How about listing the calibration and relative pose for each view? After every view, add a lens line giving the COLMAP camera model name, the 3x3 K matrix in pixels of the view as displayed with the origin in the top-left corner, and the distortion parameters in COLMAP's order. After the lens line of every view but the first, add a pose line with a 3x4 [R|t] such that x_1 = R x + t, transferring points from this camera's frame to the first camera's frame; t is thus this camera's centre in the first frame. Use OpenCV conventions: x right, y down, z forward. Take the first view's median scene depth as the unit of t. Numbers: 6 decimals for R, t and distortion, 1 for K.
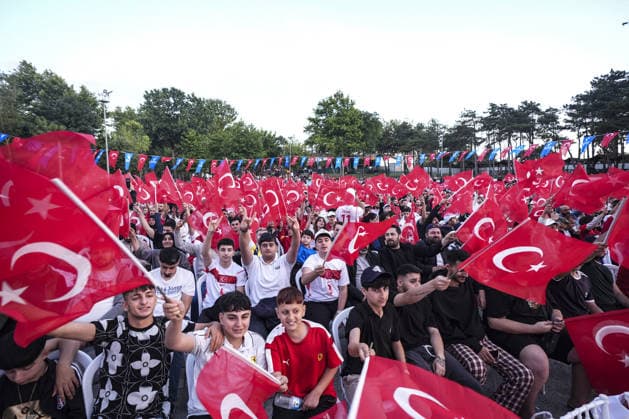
lens RADIAL K [[268.1, 0, 314.5], [0, 268.1, 209.5], [0, 0, 1]] dist [0.000470, 0.000014]
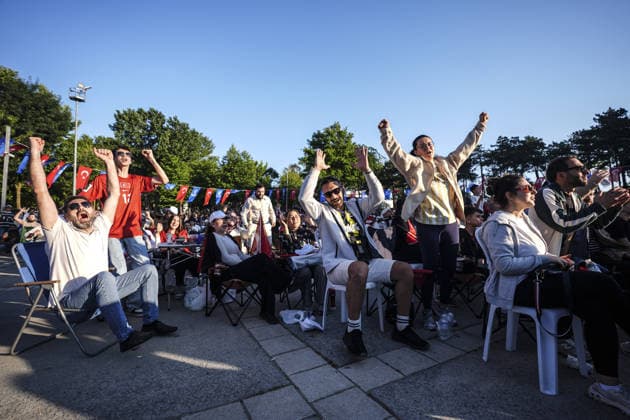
lens RADIAL K [[268.5, 0, 315.0], [0, 268.5, 210.0], [0, 0, 1]] dist [0.000470, 0.000014]
pose [[0.989465, -0.000647, 0.144768, -0.121110], [0.021735, 0.989319, -0.144137, 0.002636], [-0.143128, 0.145765, 0.978911, 0.115594]]
